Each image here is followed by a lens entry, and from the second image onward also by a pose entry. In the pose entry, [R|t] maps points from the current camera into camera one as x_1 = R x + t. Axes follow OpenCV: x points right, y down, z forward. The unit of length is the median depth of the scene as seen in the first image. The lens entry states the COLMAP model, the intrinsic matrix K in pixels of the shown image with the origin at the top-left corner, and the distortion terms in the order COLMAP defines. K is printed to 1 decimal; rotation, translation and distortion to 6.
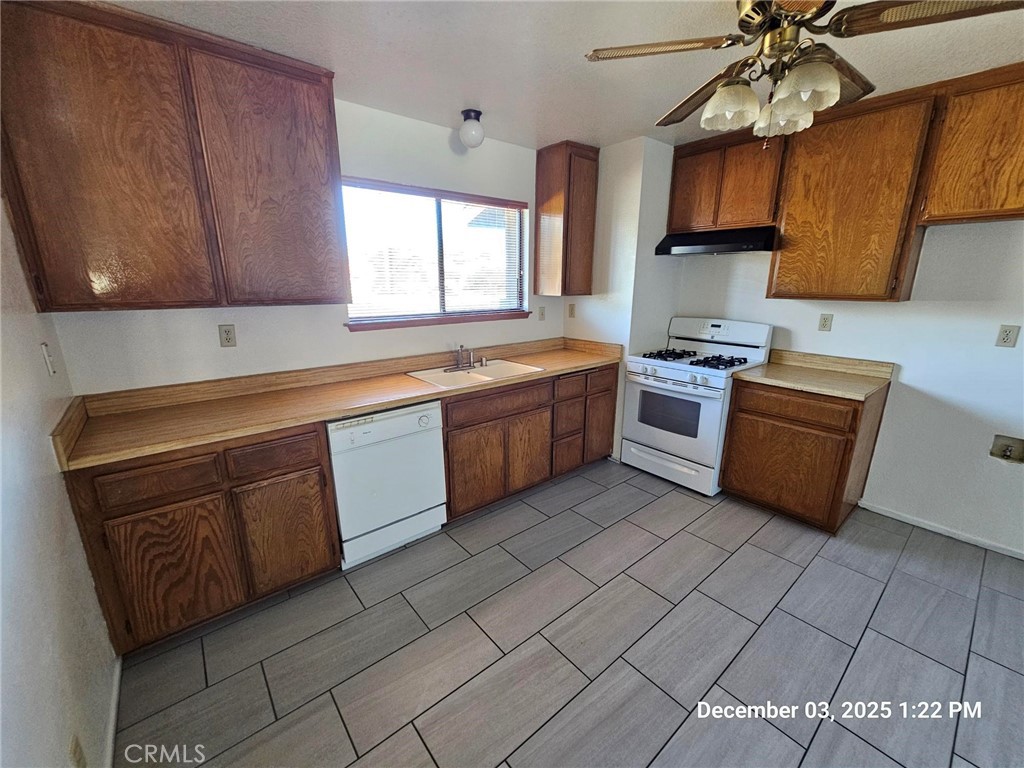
lens RADIAL K [[414.2, 0, 509.4], [0, 414.2, 384.1], [0, 0, 1]] dist [-0.003443, 0.000543]
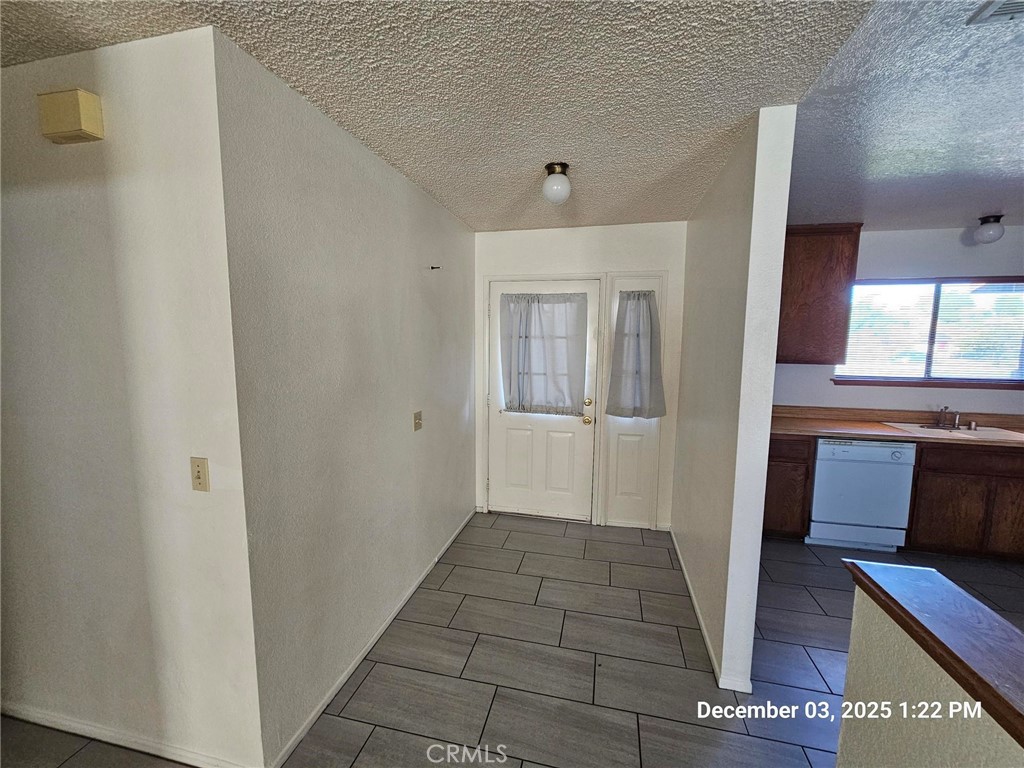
lens RADIAL K [[414.2, 0, 511.9], [0, 414.2, 385.3], [0, 0, 1]] dist [-0.003443, 0.000543]
pose [[0.603129, 0.098759, -0.791506, 0.065906], [-0.205765, 0.977984, -0.034767, 0.152802], [0.770646, 0.183834, 0.610172, -0.710811]]
